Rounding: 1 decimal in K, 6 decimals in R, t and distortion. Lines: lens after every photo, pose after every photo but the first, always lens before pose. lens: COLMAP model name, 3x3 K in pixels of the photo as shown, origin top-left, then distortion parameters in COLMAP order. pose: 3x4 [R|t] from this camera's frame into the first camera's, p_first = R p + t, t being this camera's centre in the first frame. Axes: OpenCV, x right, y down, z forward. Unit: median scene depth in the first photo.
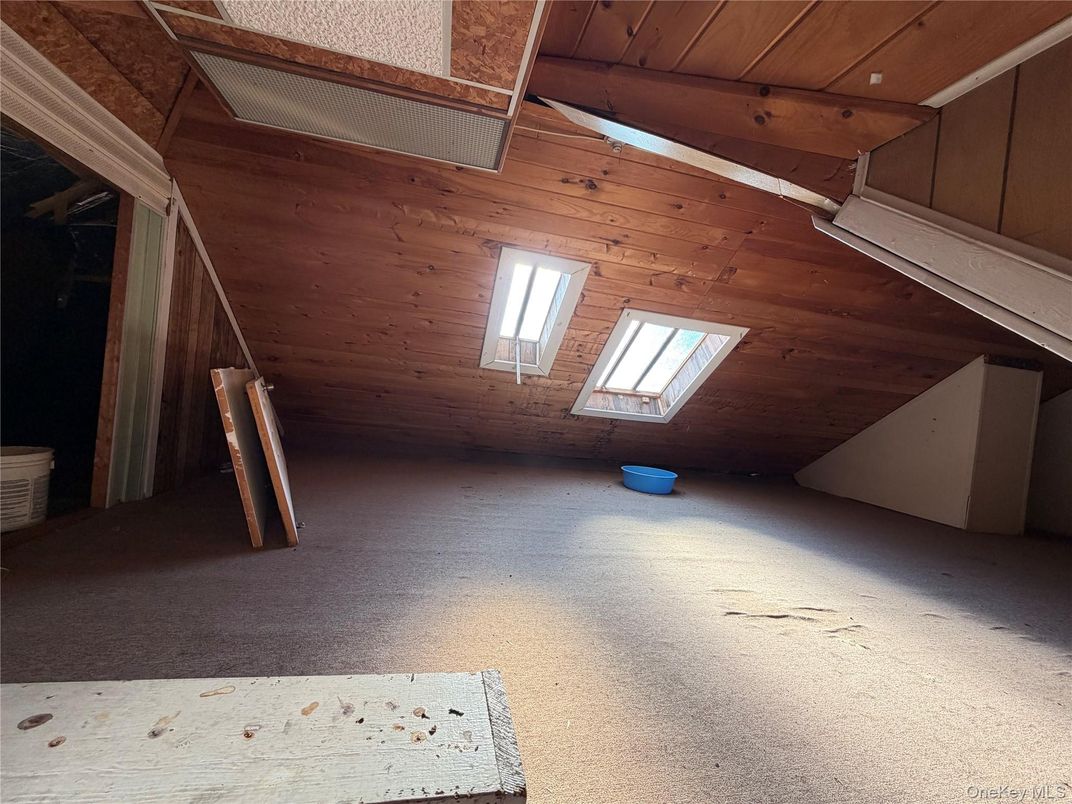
lens RADIAL K [[427.5, 0, 533.5], [0, 427.5, 402.8], [0, 0, 1]] dist [0.000247, 0.000091]
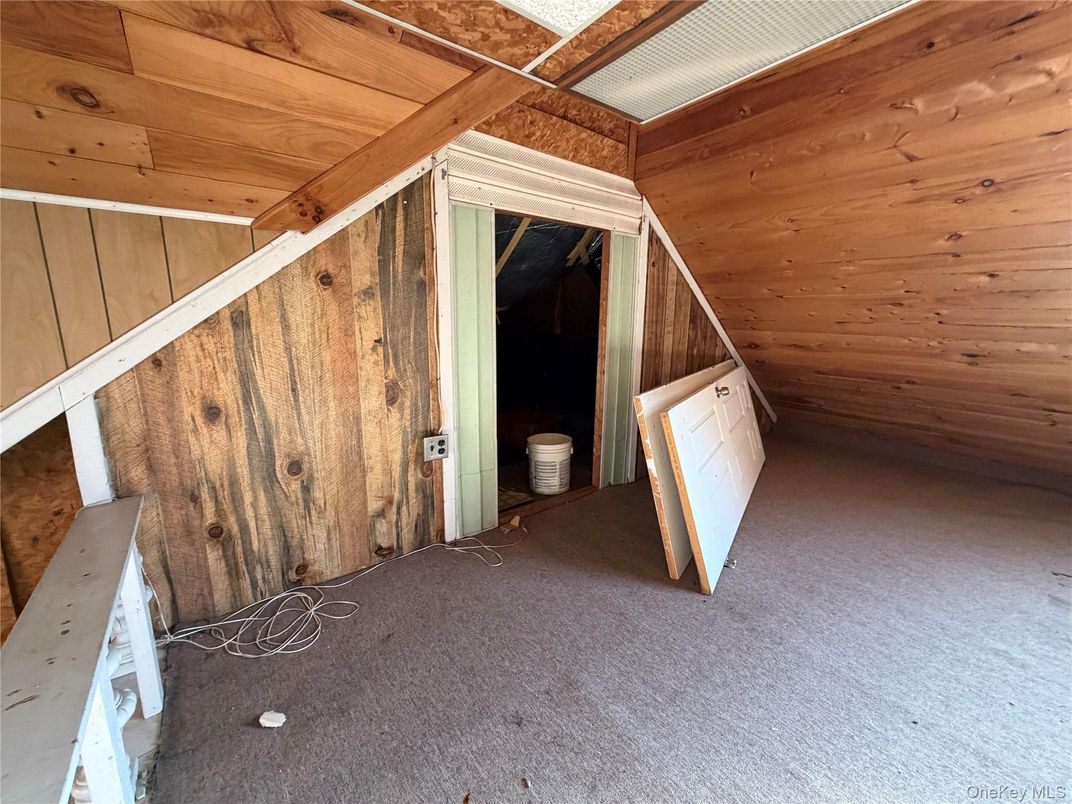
lens RADIAL K [[427.5, 0, 530.3], [0, 427.5, 402.1], [0, 0, 1]] dist [0.000247, 0.000091]
pose [[0.417969, 0.080065, -0.904926, 0.030241], [0.021754, 0.994941, 0.098077, -0.089646], [0.908201, -0.060679, 0.414113, 0.192535]]
